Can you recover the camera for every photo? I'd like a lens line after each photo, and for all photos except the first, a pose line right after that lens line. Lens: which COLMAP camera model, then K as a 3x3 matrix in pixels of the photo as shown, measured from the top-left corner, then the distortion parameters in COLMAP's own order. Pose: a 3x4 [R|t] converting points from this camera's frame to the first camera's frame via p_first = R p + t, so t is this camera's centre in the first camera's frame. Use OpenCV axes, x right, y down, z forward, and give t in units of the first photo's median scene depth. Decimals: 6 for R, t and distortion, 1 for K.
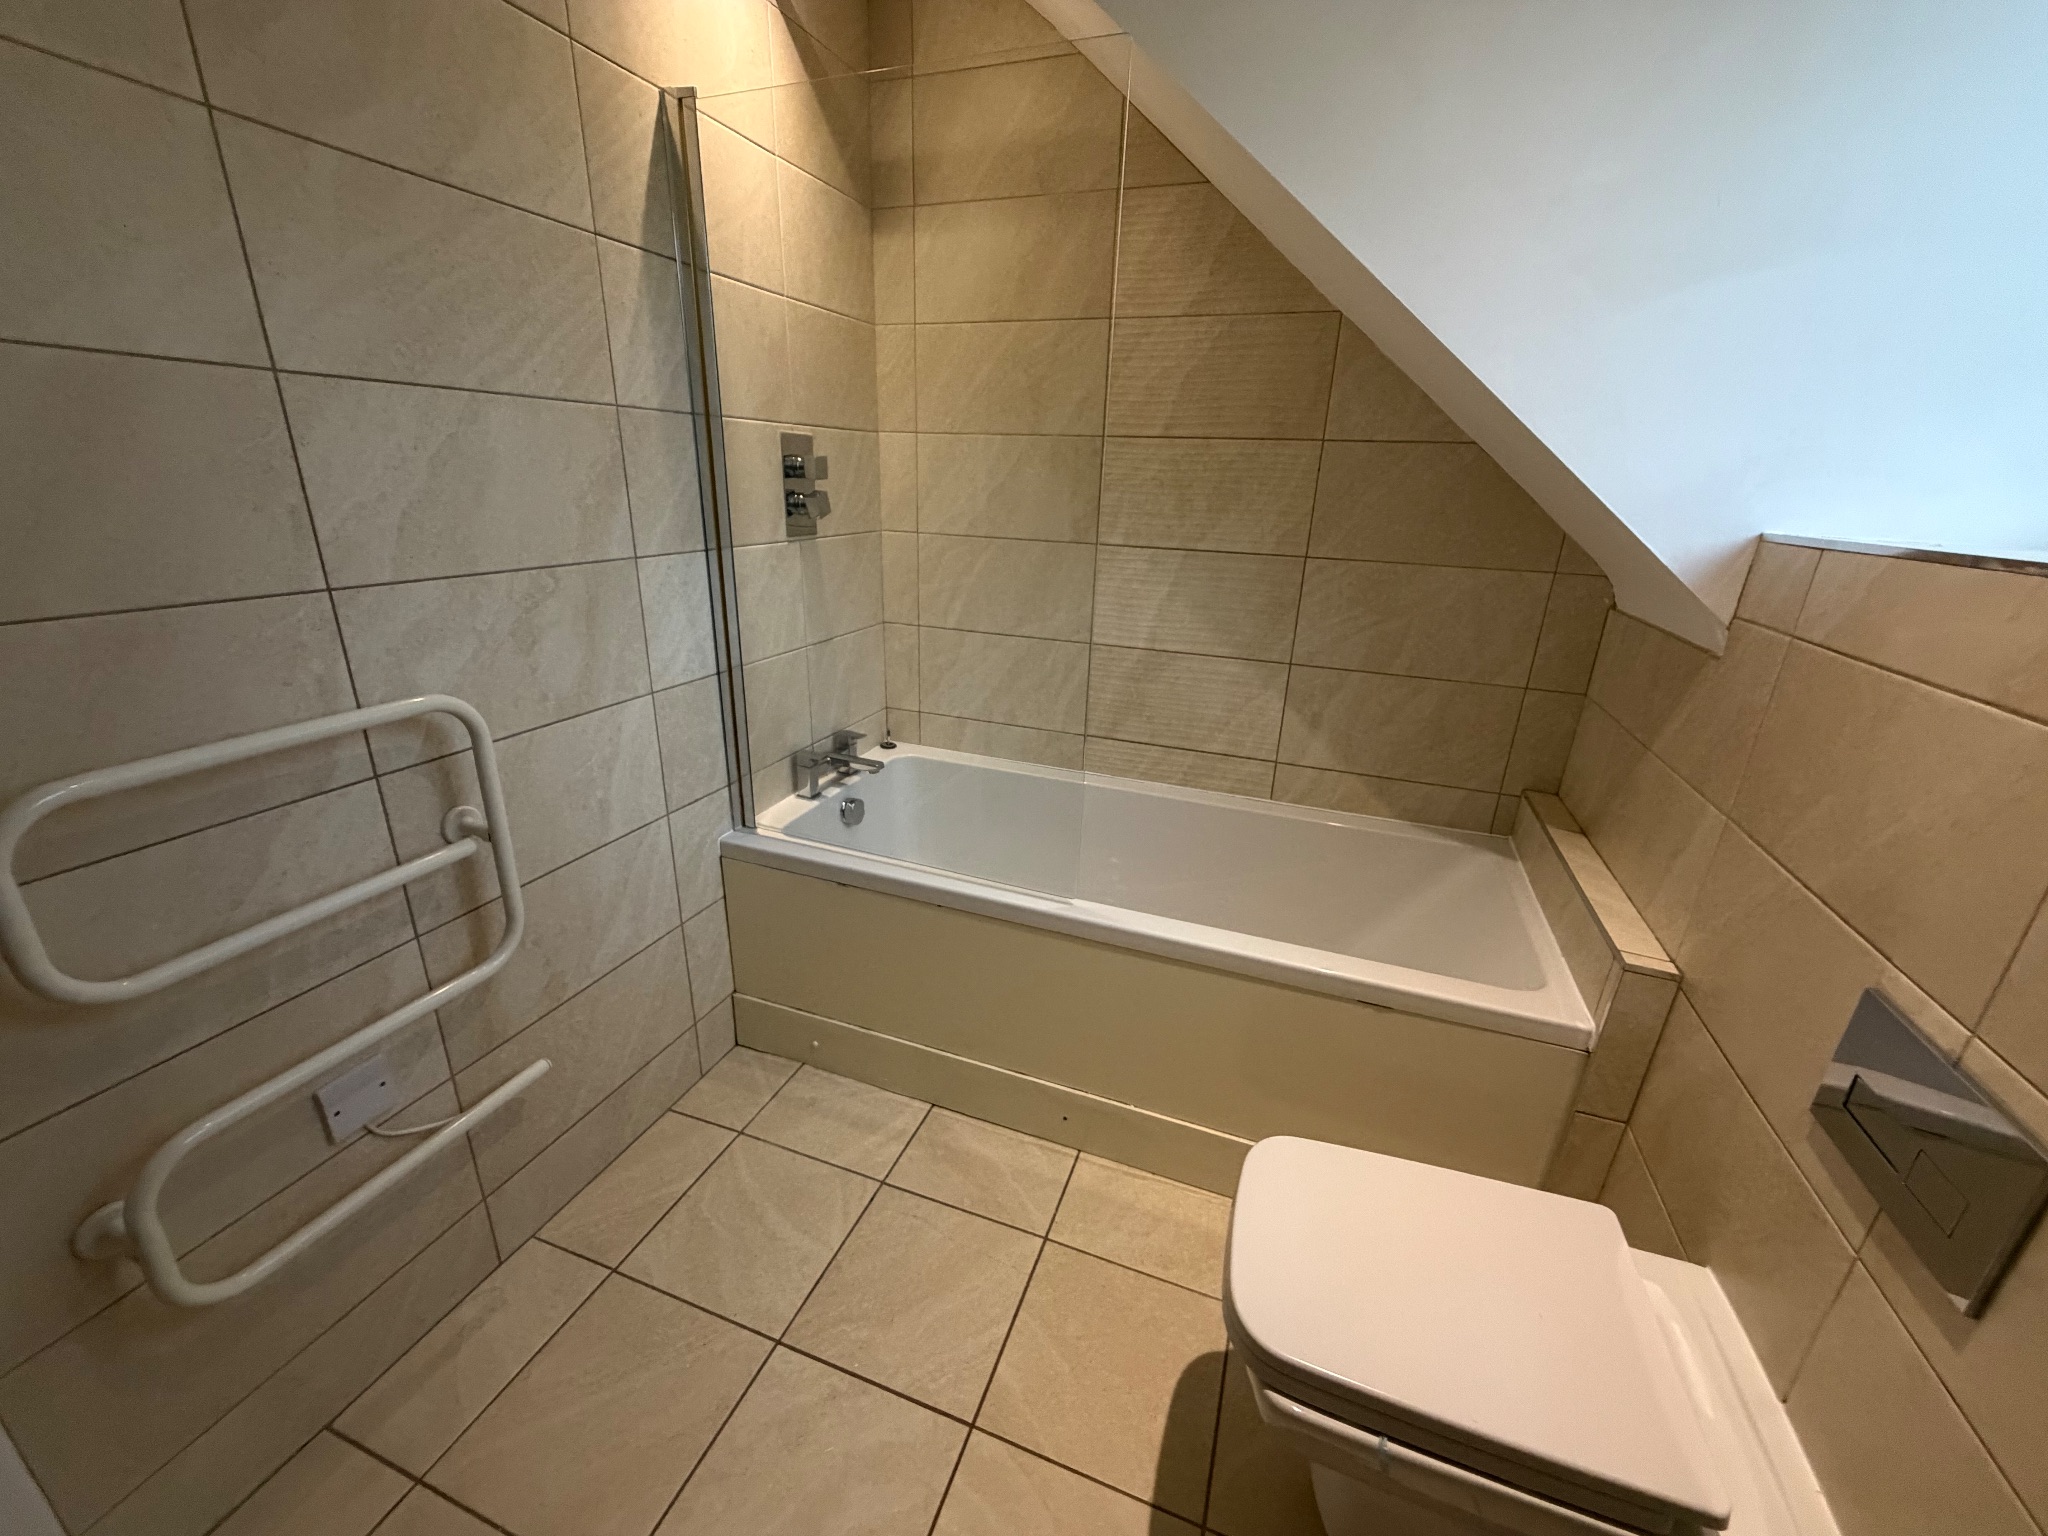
lens RADIAL K [[814.2, 0, 1021.6], [0, 814.2, 768.1], [0, 0, 1]] dist [-0.006185, 0.000229]
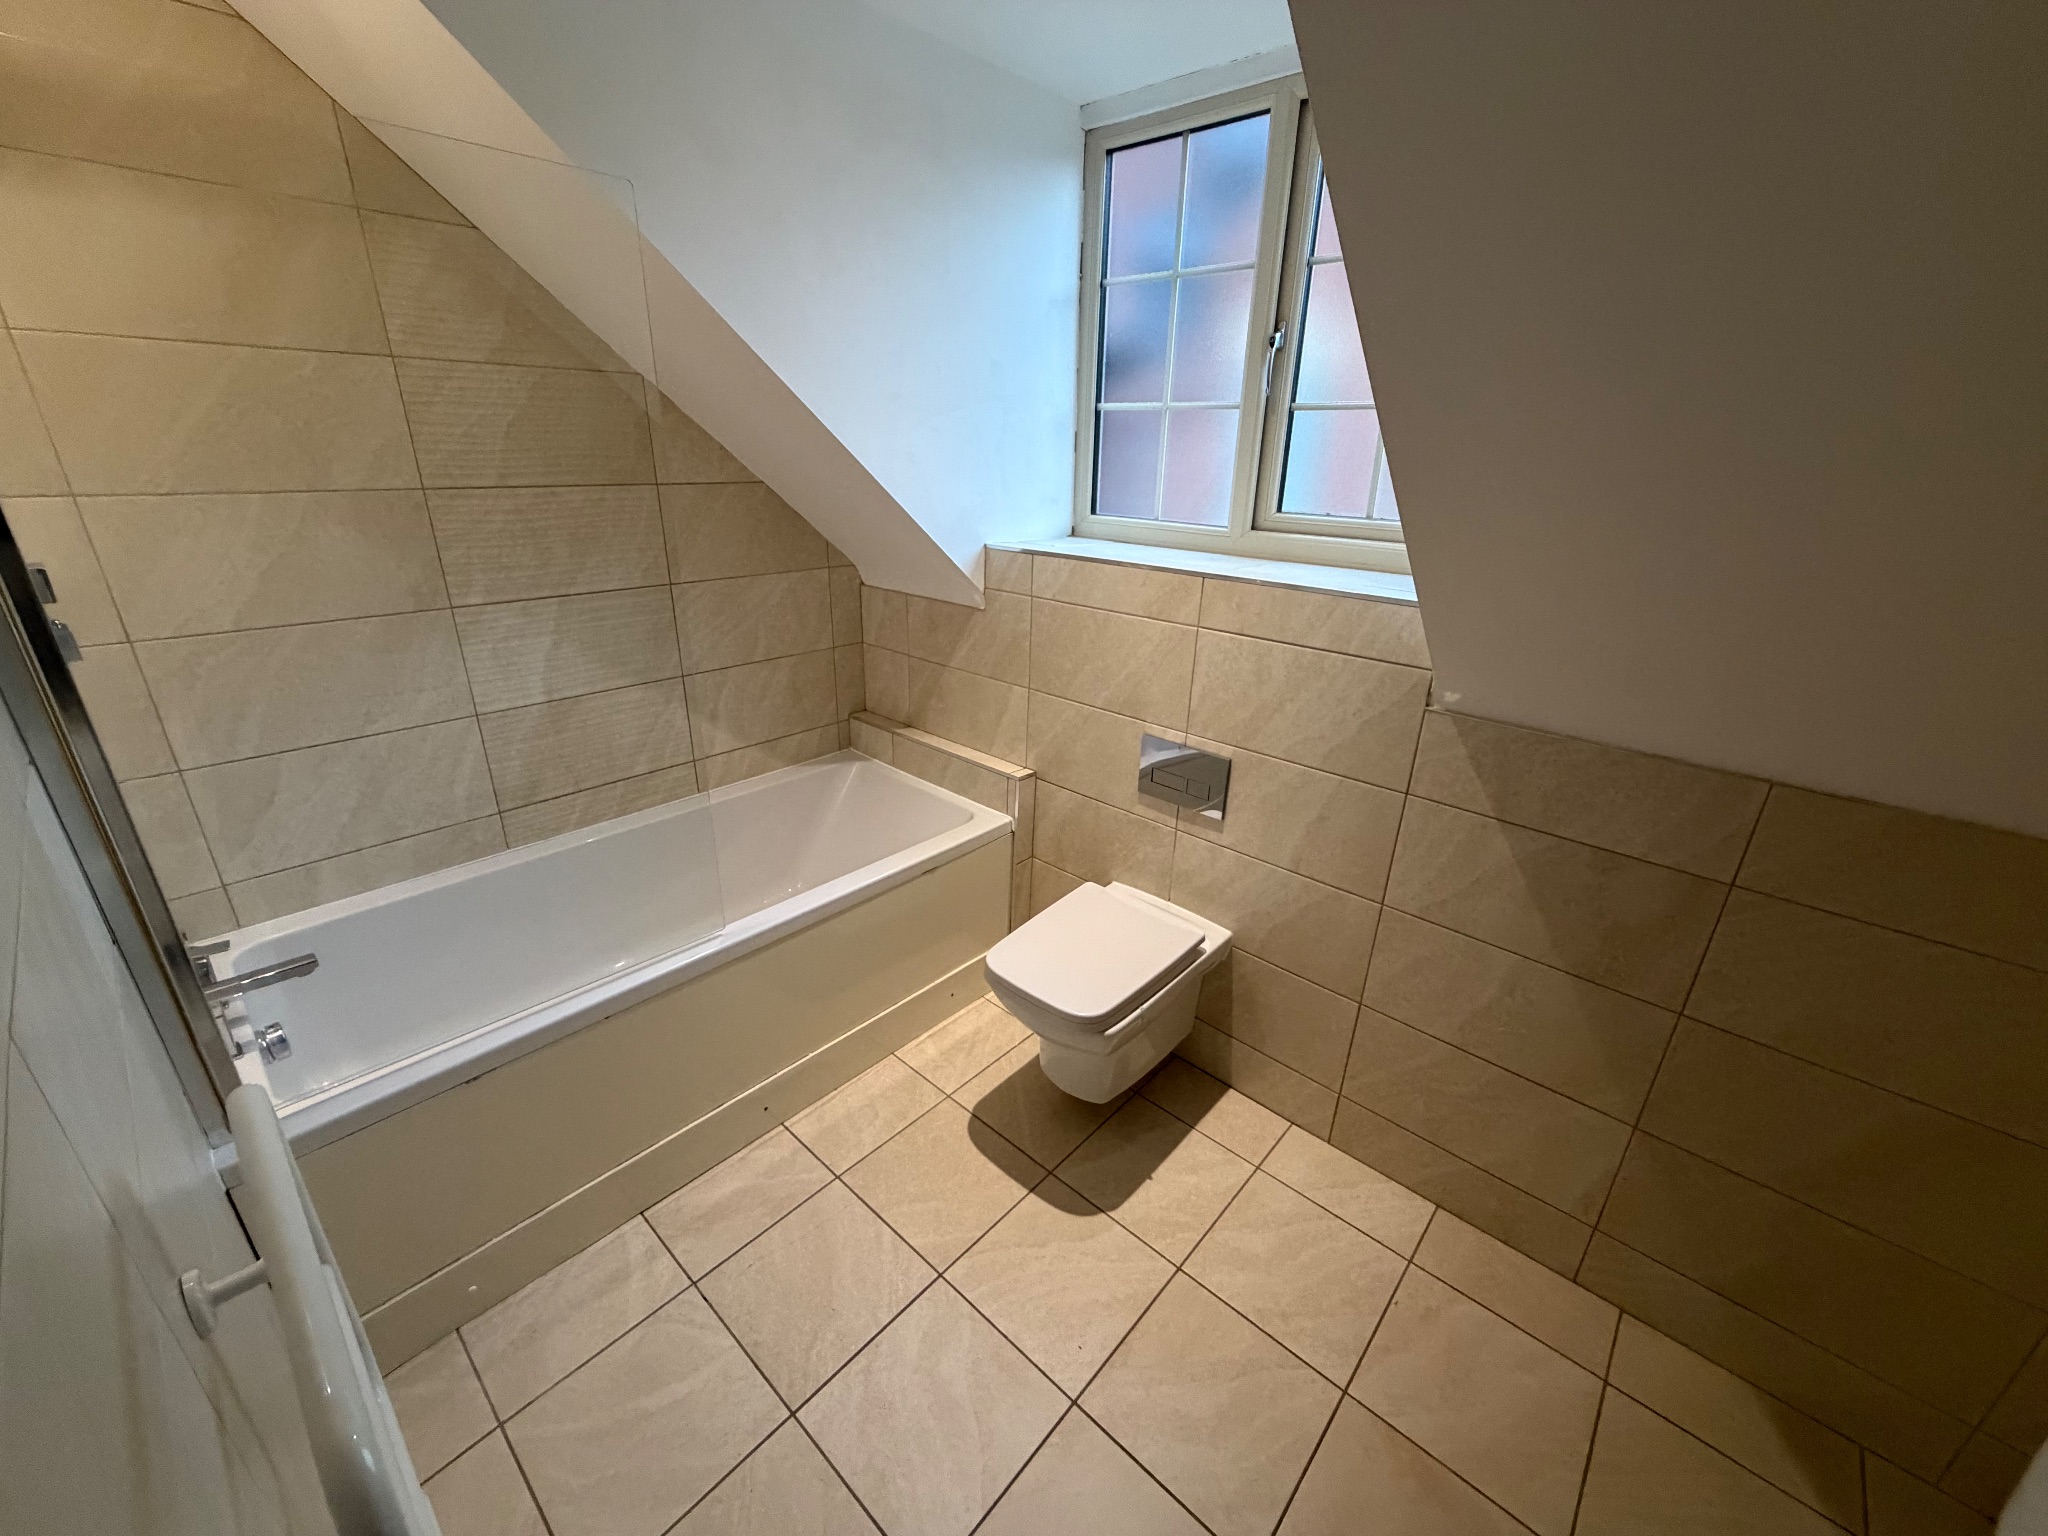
lens RADIAL K [[814.2, 0, 1025.3], [0, 814.2, 769.1], [0, 0, 1]] dist [-0.006185, 0.000229]
pose [[0.367156, -0.366900, 0.854740, -0.552788], [0.302492, 0.916066, 0.263289, -0.174244], [-0.879599, 0.161884, 0.447324, 0.089410]]
